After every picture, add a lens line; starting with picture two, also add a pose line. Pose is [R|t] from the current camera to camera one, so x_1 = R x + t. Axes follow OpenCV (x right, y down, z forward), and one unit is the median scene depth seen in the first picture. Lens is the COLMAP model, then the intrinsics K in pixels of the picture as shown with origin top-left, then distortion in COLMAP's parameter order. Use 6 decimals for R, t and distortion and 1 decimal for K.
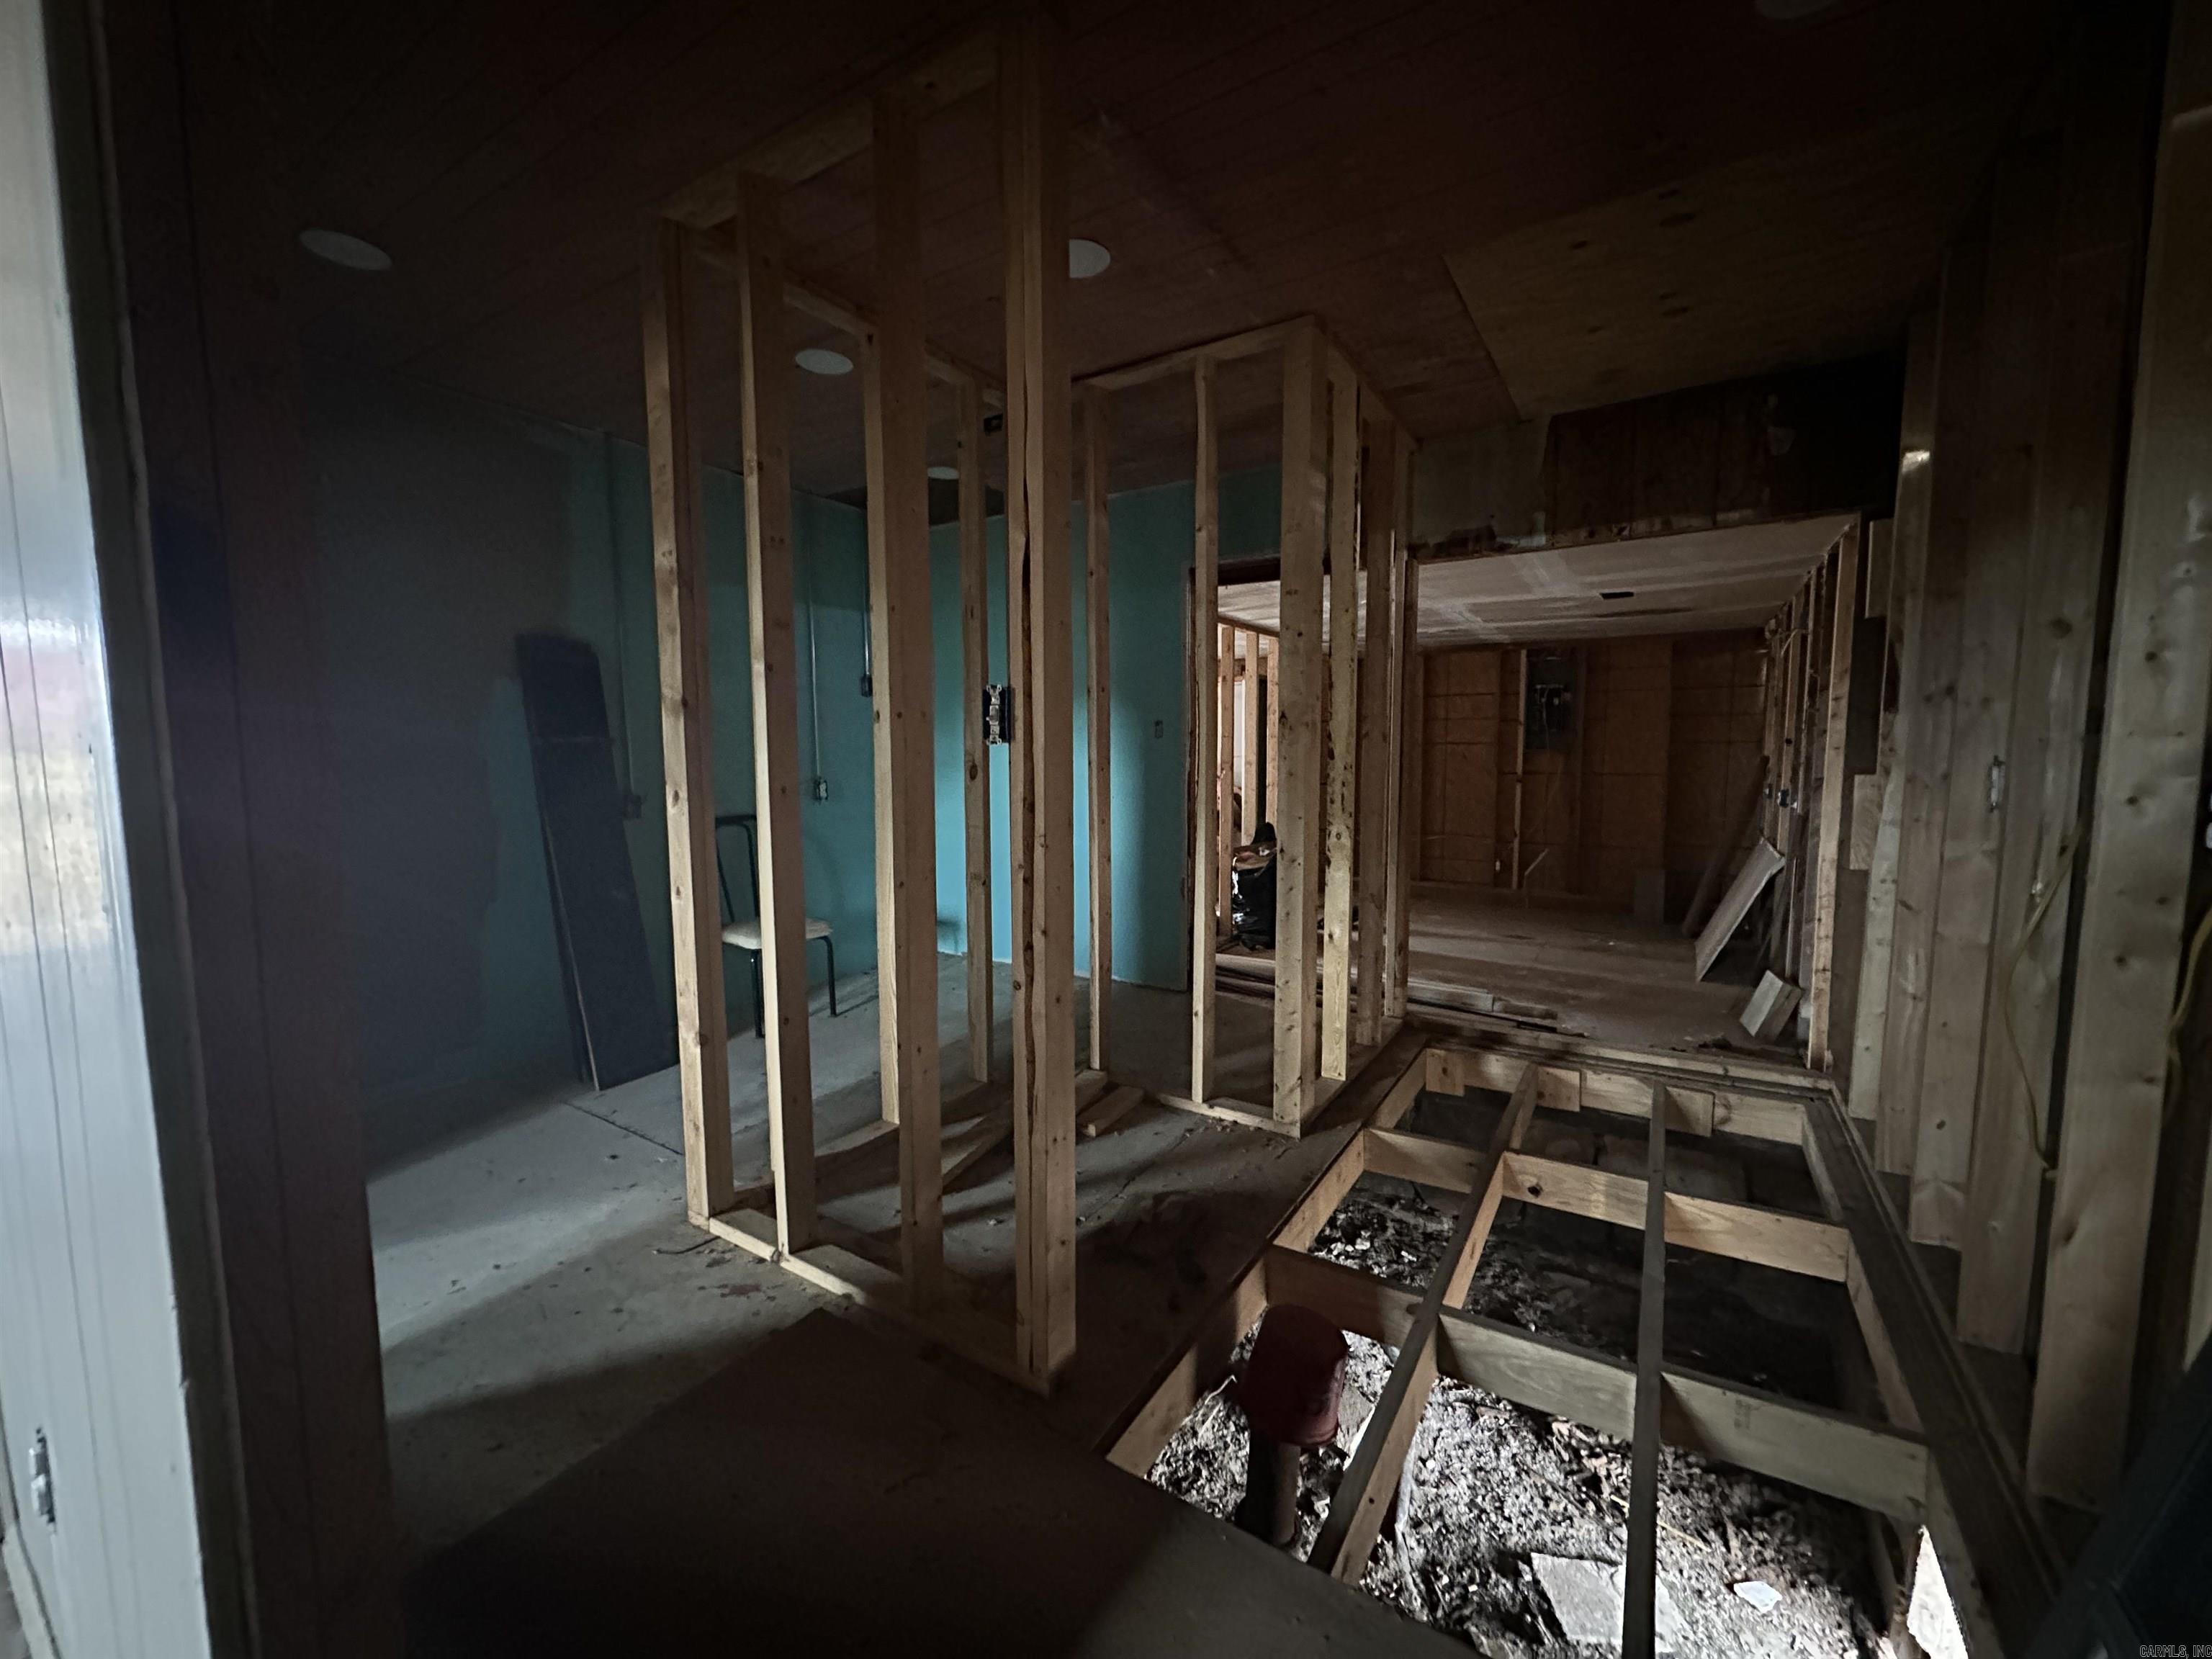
lens RADIAL K [[869.4, 0, 1104.4], [0, 869.4, 829.8], [0, 0, 1]] dist [-0.002837, 0.000839]
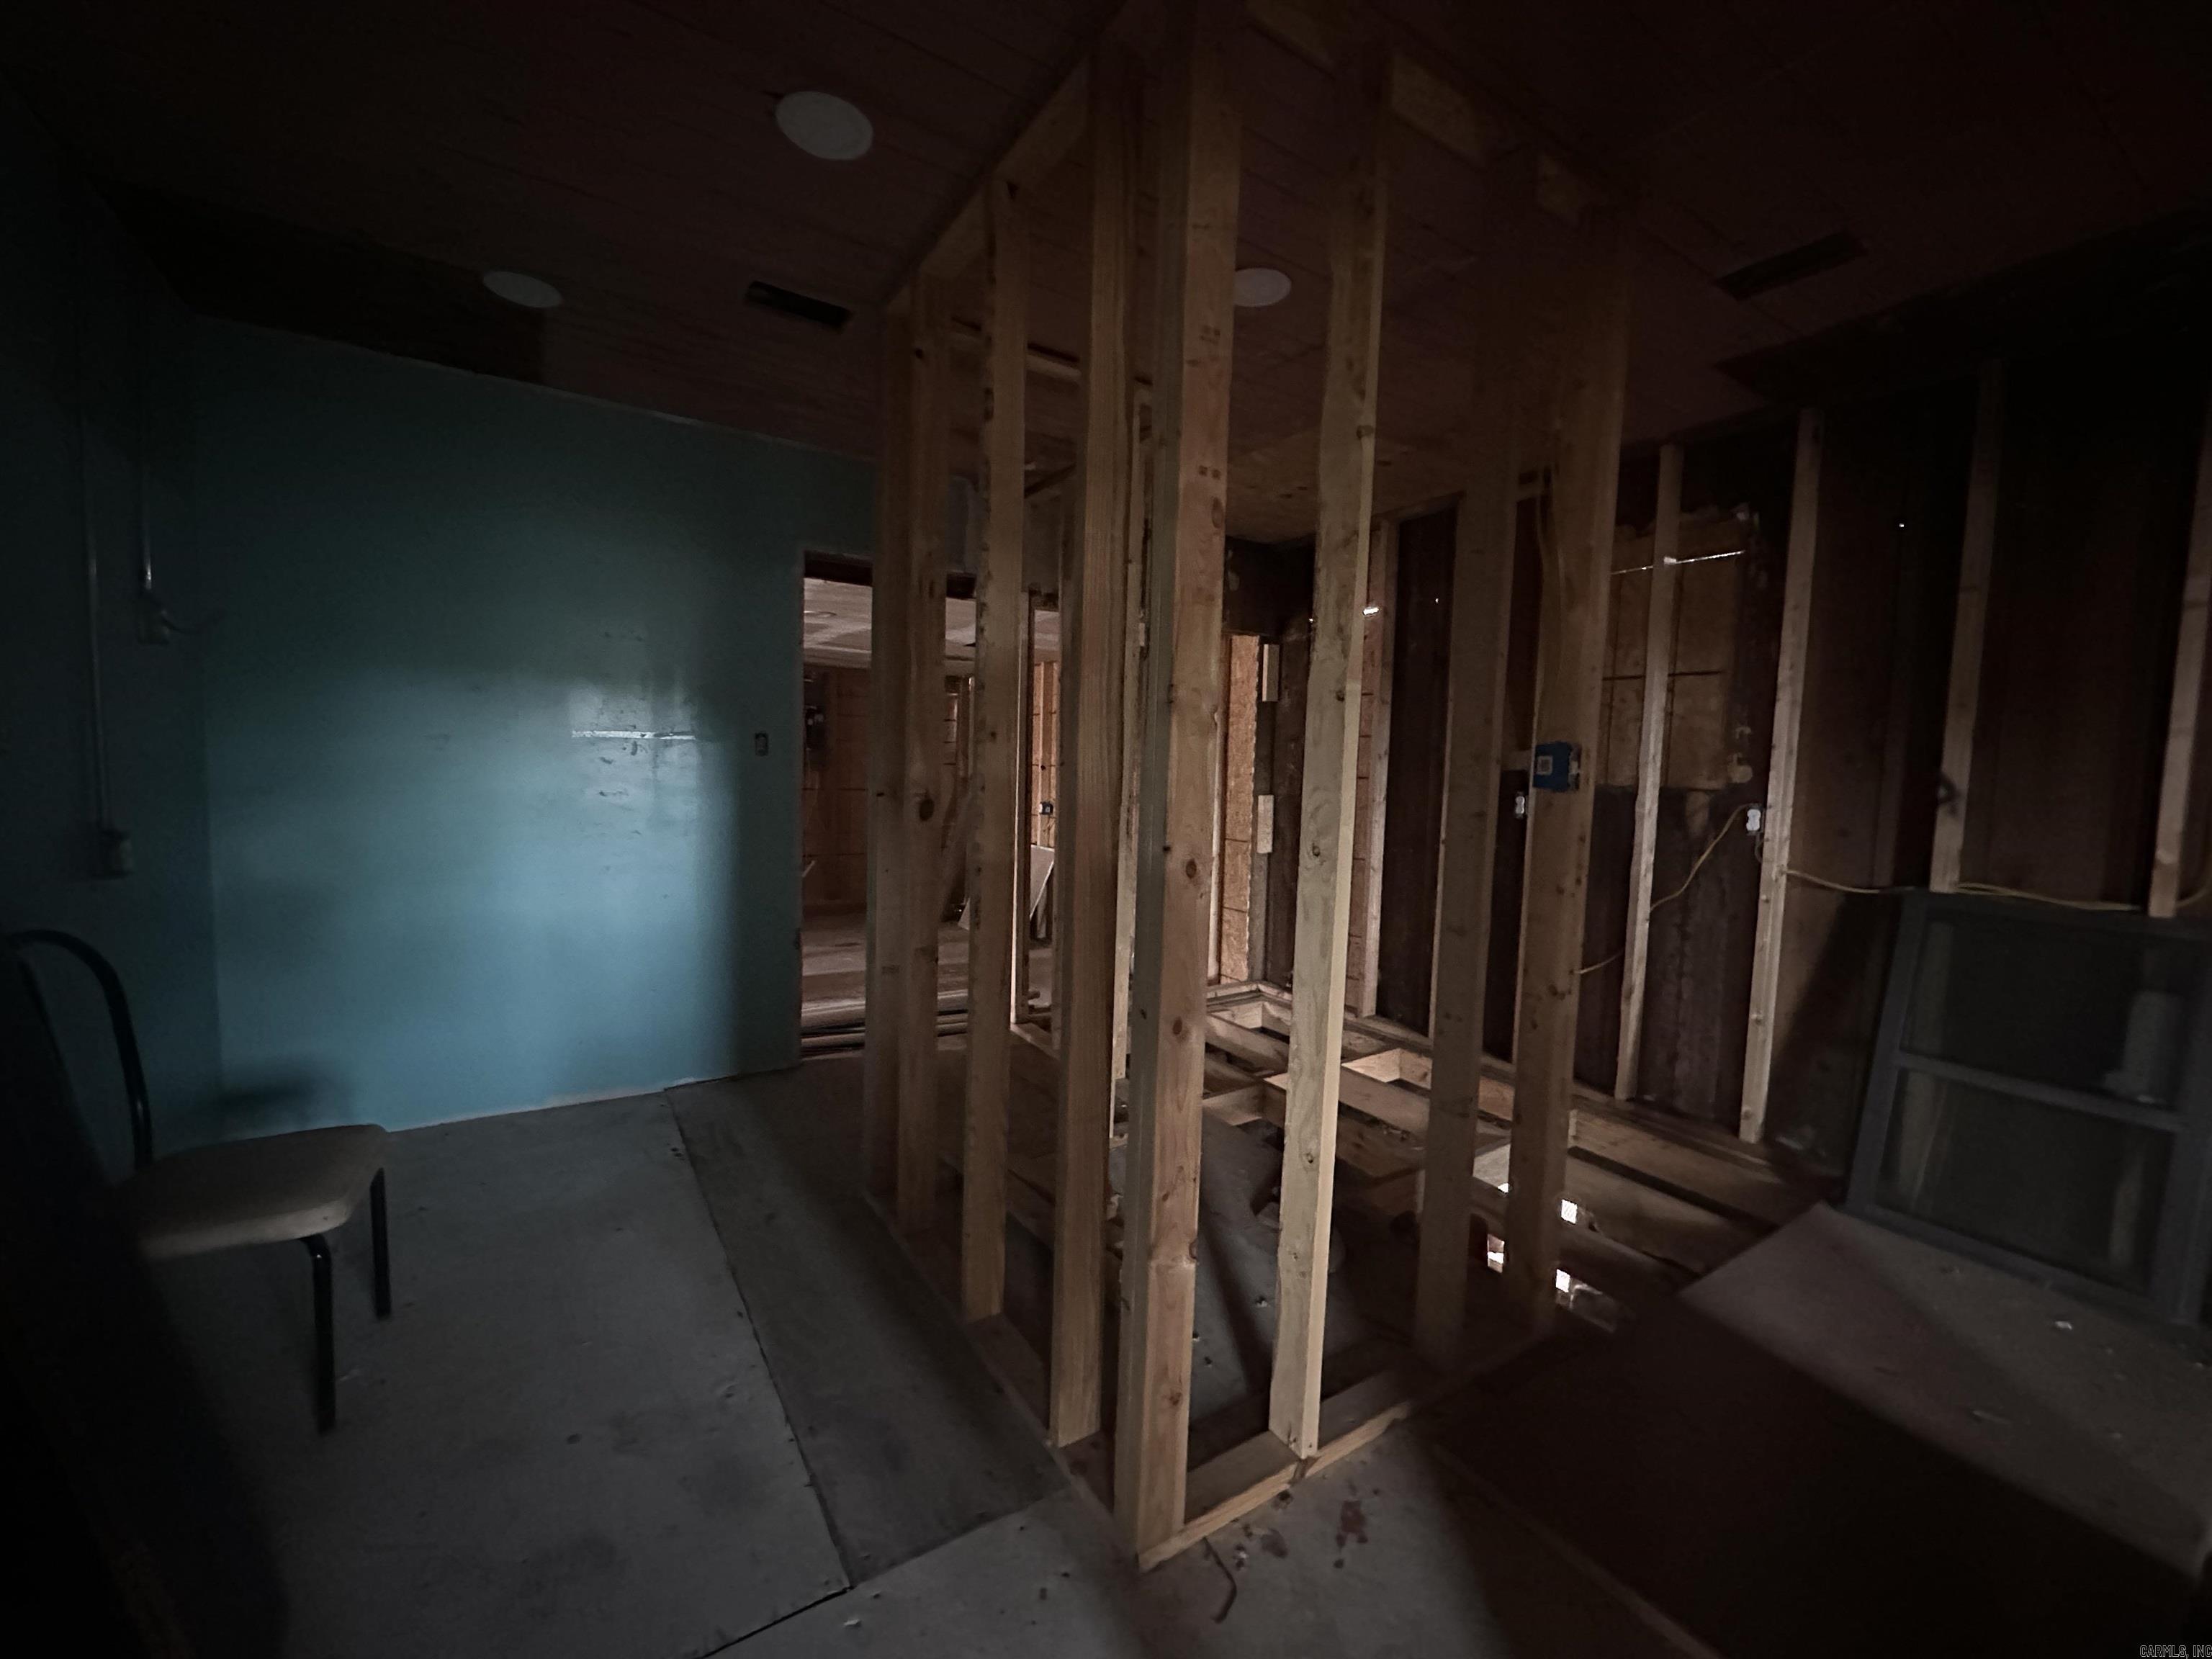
lens RADIAL K [[869.4, 0, 1104.4], [0, 869.4, 829.8], [0, 0, 1]] dist [-0.002837, 0.000839]
pose [[0.413301, -0.050242, 0.909207, -0.314104], [0.056658, 0.997961, 0.029391, -0.025926], [-0.908830, 0.039367, 0.415305, 0.234880]]
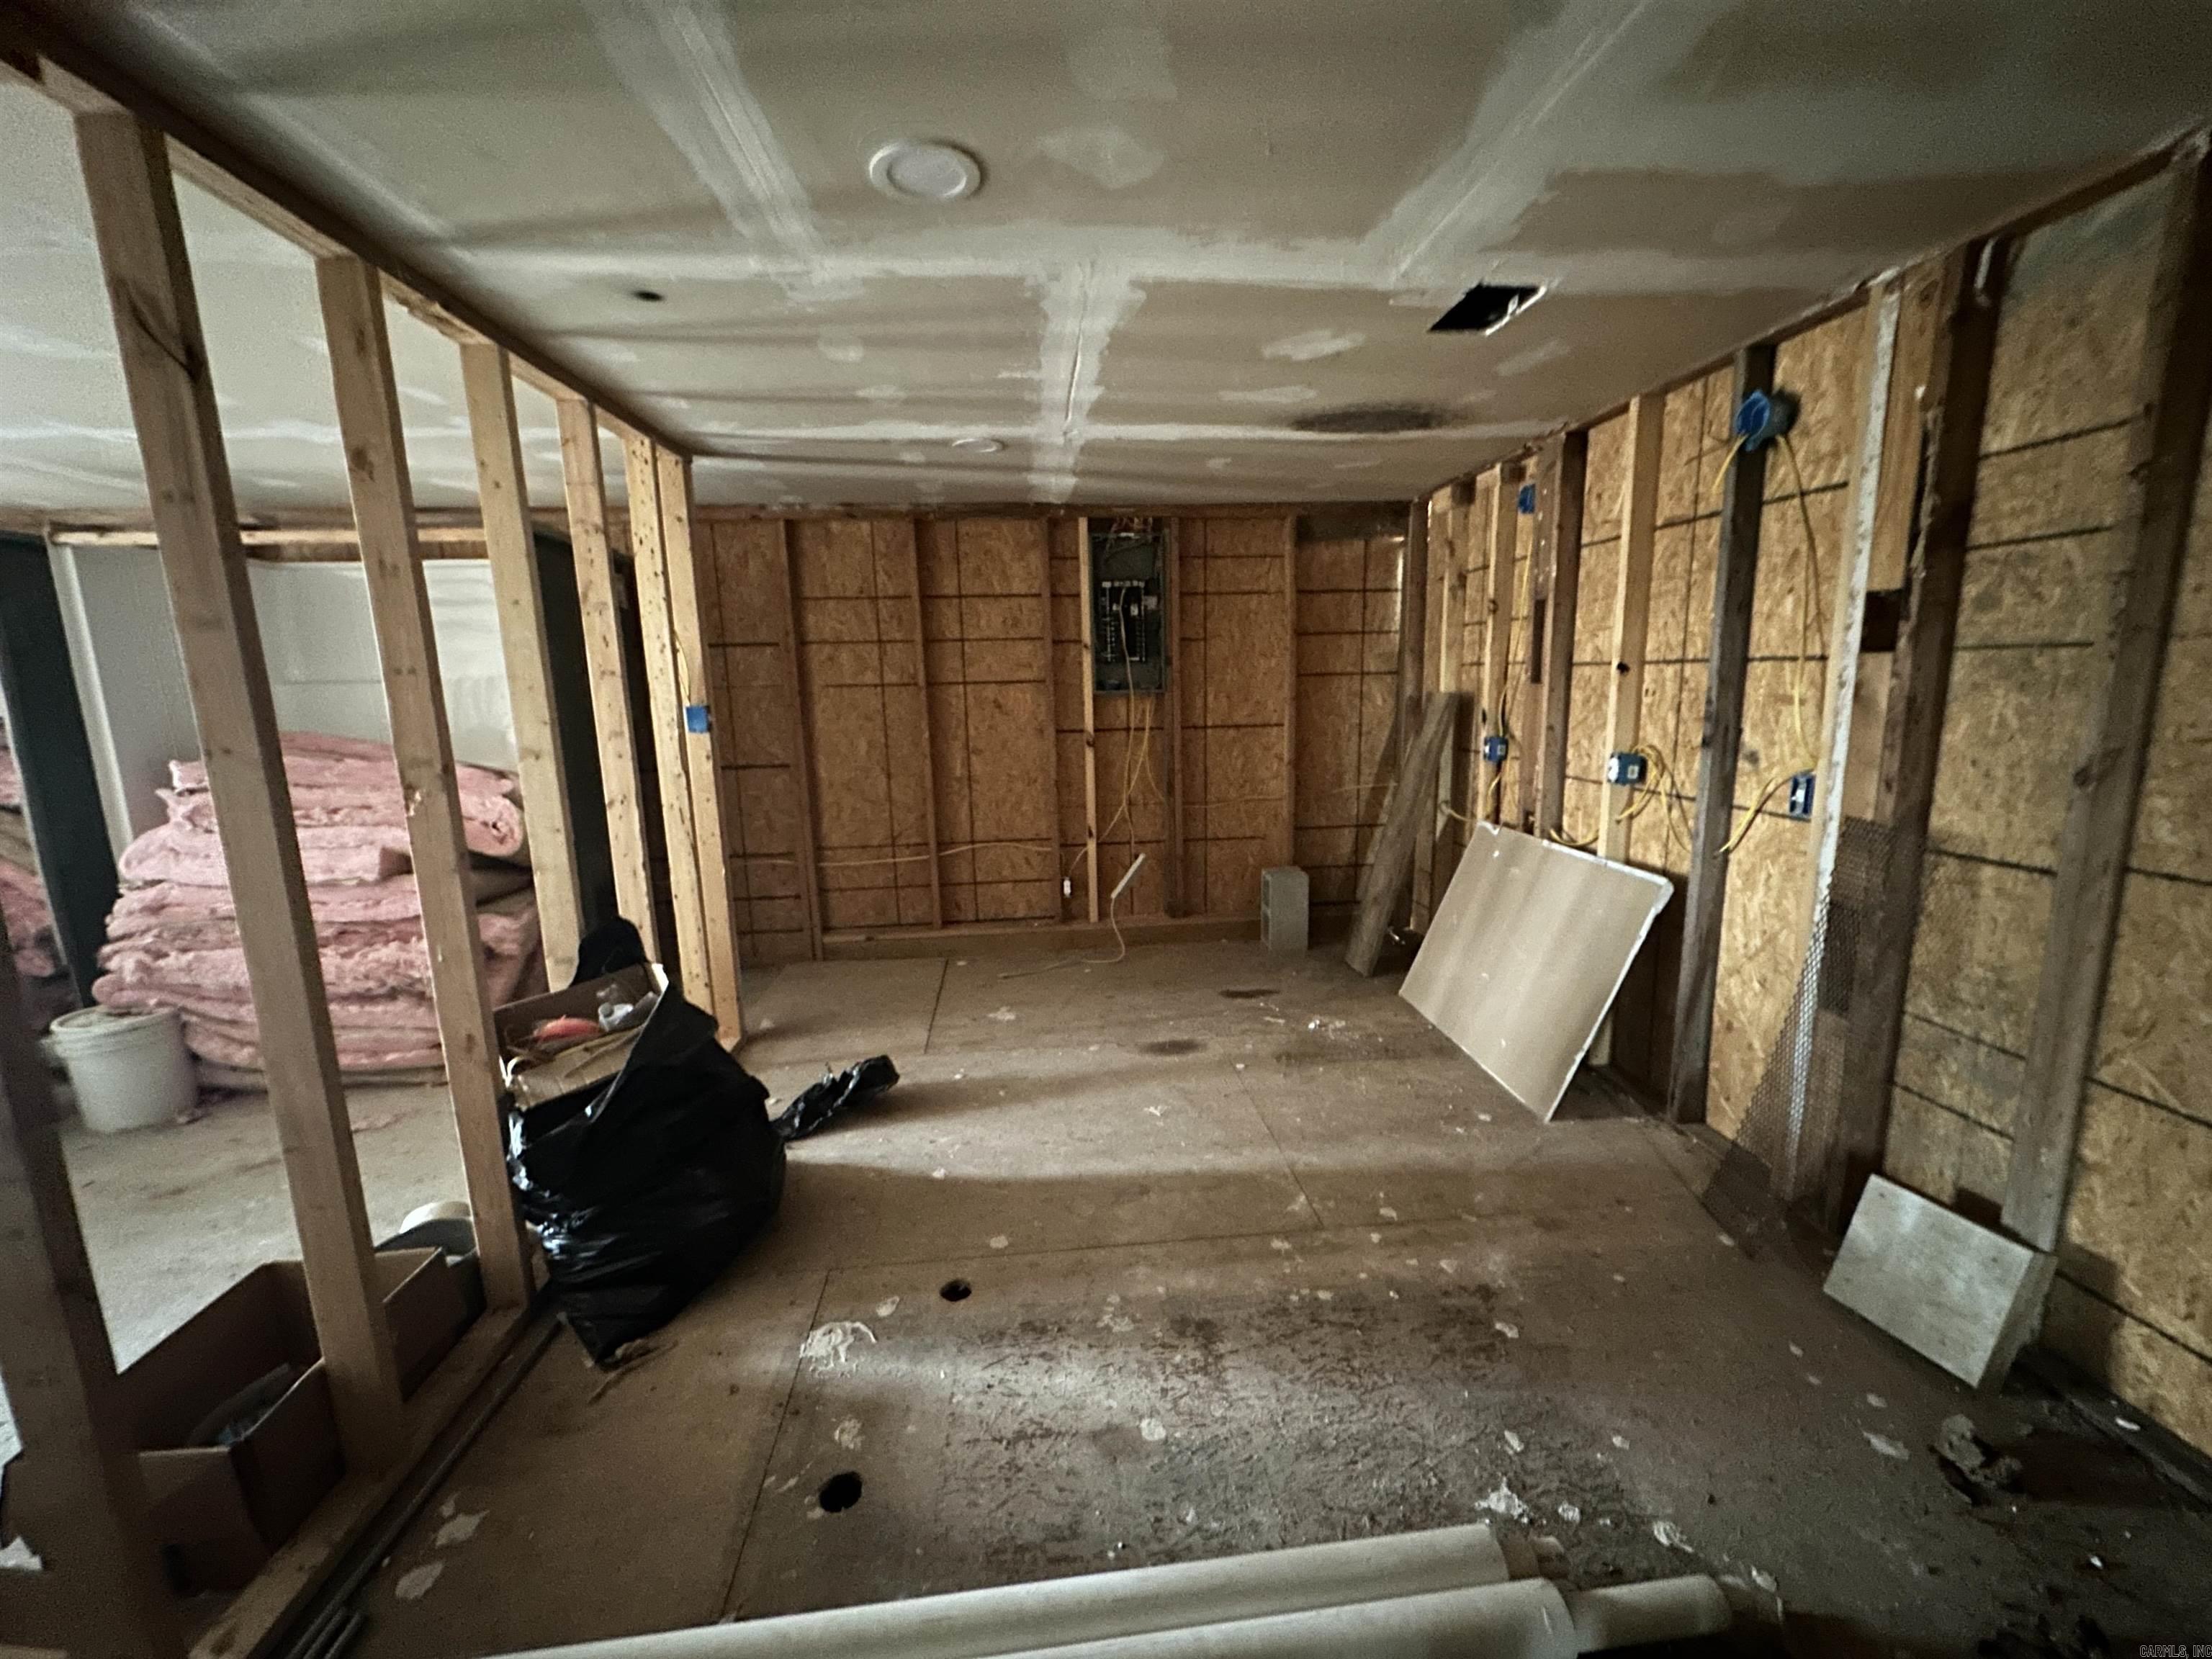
lens RADIAL K [[869.4, 0, 1104.4], [0, 869.4, 829.8], [0, 0, 1]] dist [-0.002837, 0.000839]
pose [[0.787556, -0.120026, 0.604441, 0.120494], [0.078299, 0.992389, 0.095043, -0.055721], [-0.611249, -0.027525, 0.790960, 0.537041]]
